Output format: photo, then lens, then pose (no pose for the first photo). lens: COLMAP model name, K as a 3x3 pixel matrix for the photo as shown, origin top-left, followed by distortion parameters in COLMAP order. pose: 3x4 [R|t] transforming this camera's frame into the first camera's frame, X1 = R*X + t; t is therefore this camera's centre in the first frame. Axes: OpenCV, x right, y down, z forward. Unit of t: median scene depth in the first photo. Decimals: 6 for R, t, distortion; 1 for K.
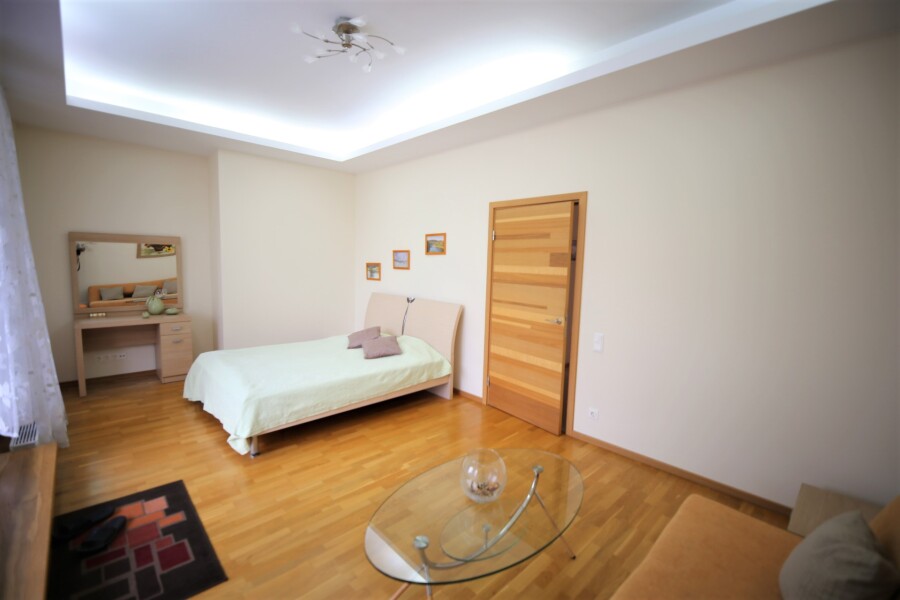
lens RADIAL K [[393.3, 0, 450.0], [0, 393.3, 300.0], [0, 0, 1]] dist [-0.002293, -0.000138]
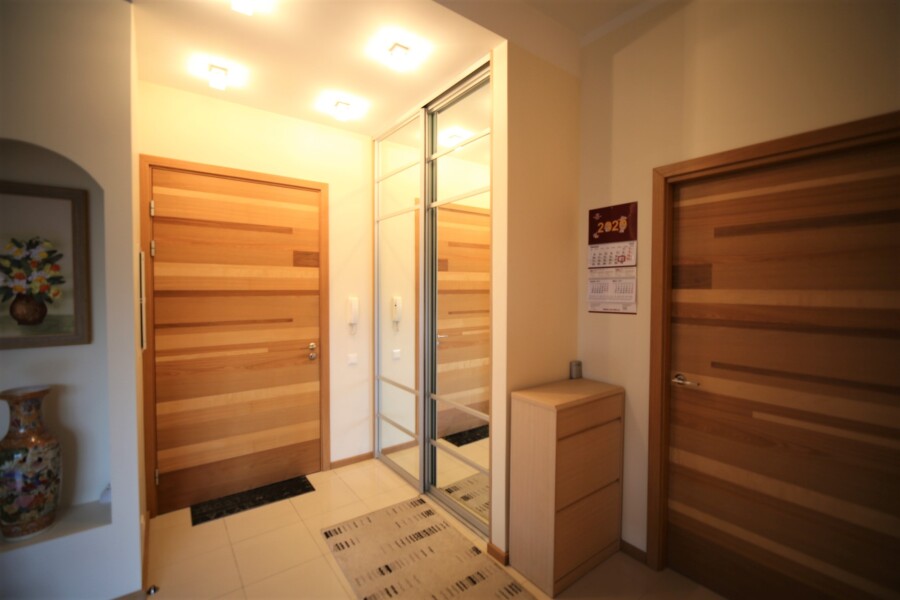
lens RADIAL K [[393.3, 0, 450.0], [0, 393.3, 300.0], [0, 0, 1]] dist [-0.002293, -0.000138]
pose [[0.127170, -0.069226, 0.989462, -0.480959], [0.105606, 0.992836, 0.055889, -0.030484], [-0.986243, 0.097386, 0.133570, 0.568481]]
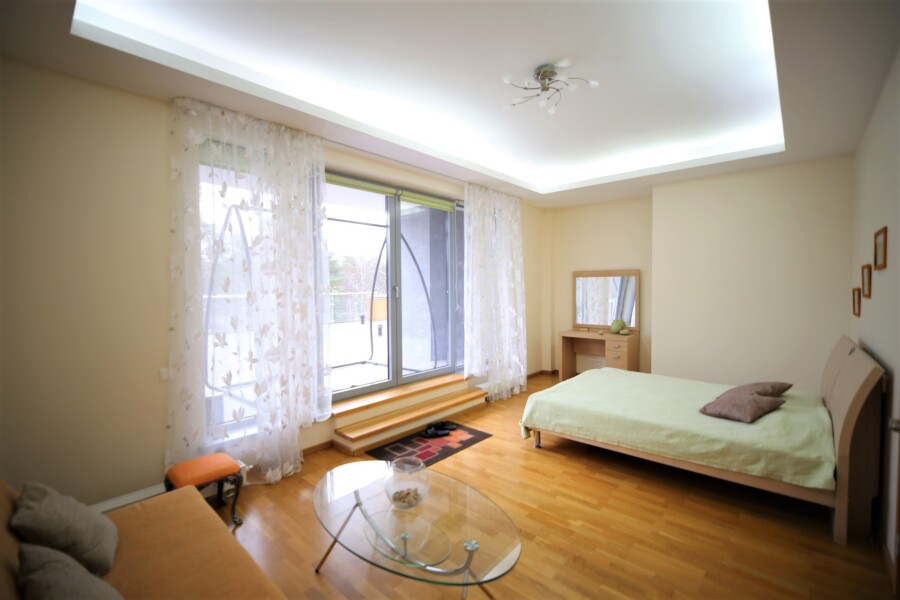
lens RADIAL K [[393.3, 0, 450.0], [0, 393.3, 300.0], [0, 0, 1]] dist [-0.002293, -0.000138]
pose [[0.072220, 0.007943, -0.997357, 0.574477], [-0.091317, 0.995821, 0.001318, -0.027382], [0.993200, 0.090981, 0.072644, 0.502727]]
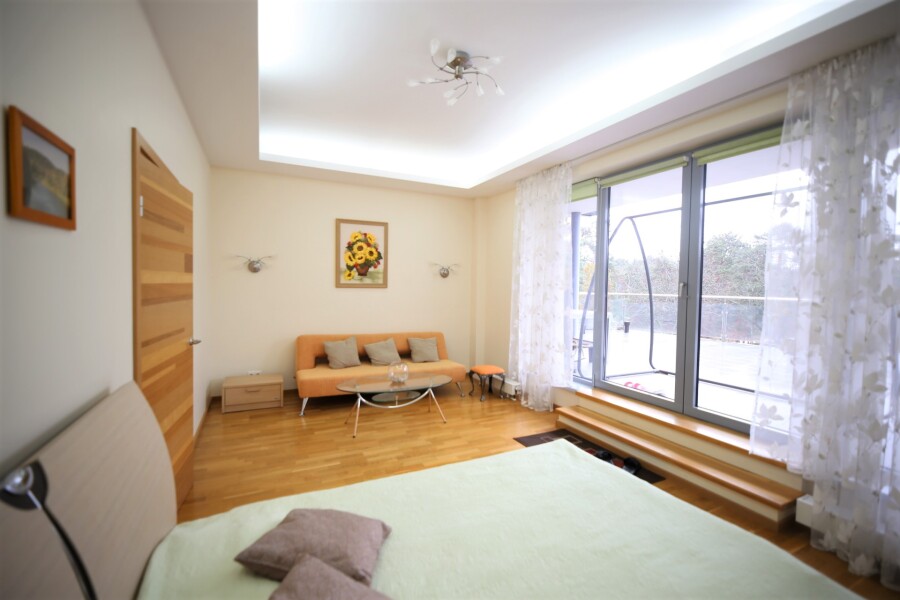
lens RADIAL K [[393.3, 0, 450.0], [0, 393.3, 300.0], [0, 0, 1]] dist [-0.002293, -0.000138]
pose [[-0.951737, -0.055105, 0.301929, -0.421975], [-0.012202, 0.989766, 0.142178, -0.137936], [-0.306674, 0.131632, -0.942669, 1.483382]]
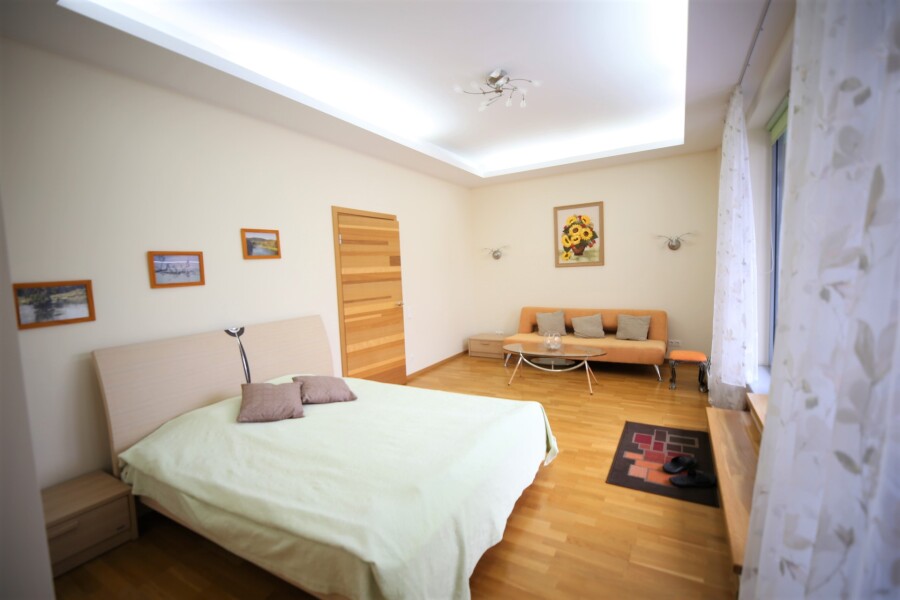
lens RADIAL K [[393.3, 0, 450.0], [0, 393.3, 300.0], [0, 0, 1]] dist [-0.002293, -0.000138]
pose [[-0.282776, -0.091520, 0.954810, -1.068158], [0.132200, 0.982219, 0.133300, -0.118501], [-0.950032, 0.163920, -0.265649, 1.135626]]
